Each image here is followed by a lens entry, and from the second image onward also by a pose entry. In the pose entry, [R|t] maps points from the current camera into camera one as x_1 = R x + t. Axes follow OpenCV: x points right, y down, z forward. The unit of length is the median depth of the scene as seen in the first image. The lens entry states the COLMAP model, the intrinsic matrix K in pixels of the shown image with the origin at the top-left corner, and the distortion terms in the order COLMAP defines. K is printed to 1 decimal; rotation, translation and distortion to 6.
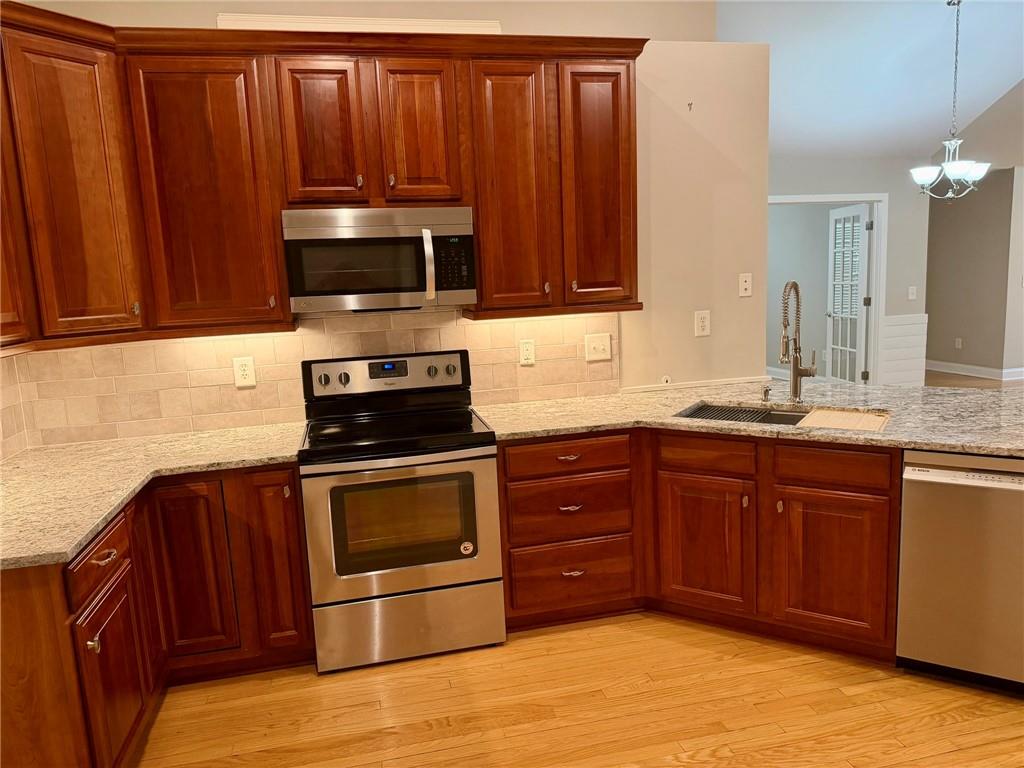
lens RADIAL K [[722.2, 0, 515.2], [0, 722.2, 386.0], [0, 0, 1]] dist [0.020135, -0.026976]
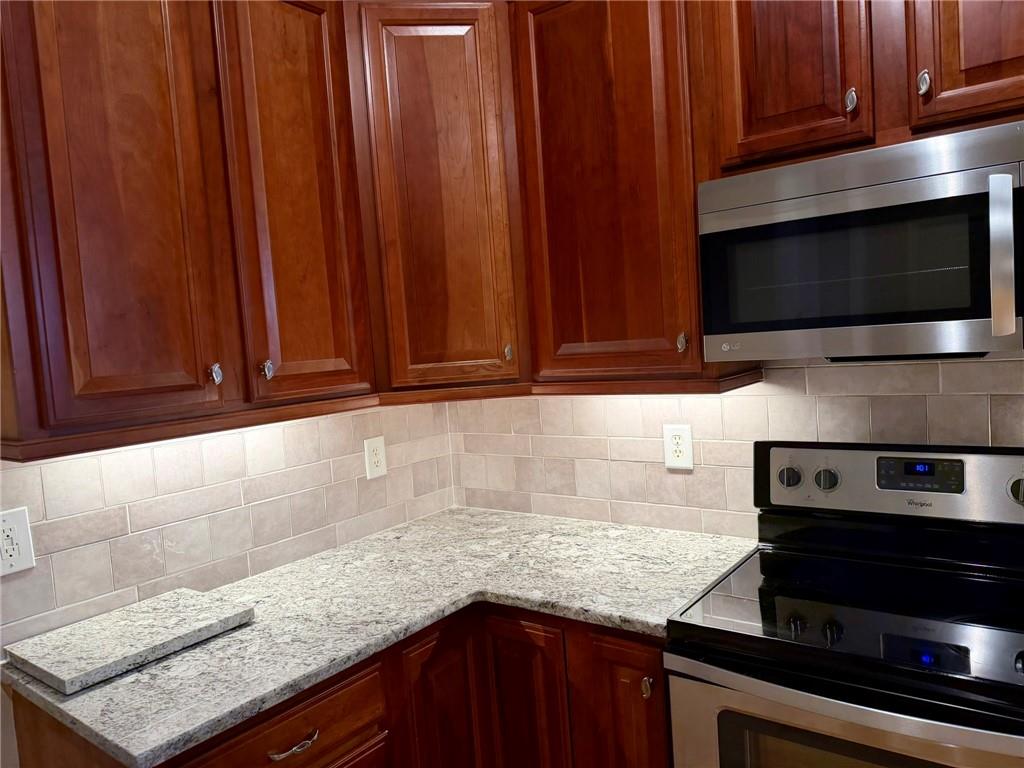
lens RADIAL K [[722.2, 0, 508.9], [0, 722.2, 393.7], [0, 0, 1]] dist [0.020135, -0.026976]
pose [[0.644346, 0.061846, -0.762229, 0.024096], [-0.077546, 0.996871, 0.015332, -0.072525], [0.760792, 0.049228, 0.647126, 0.510972]]
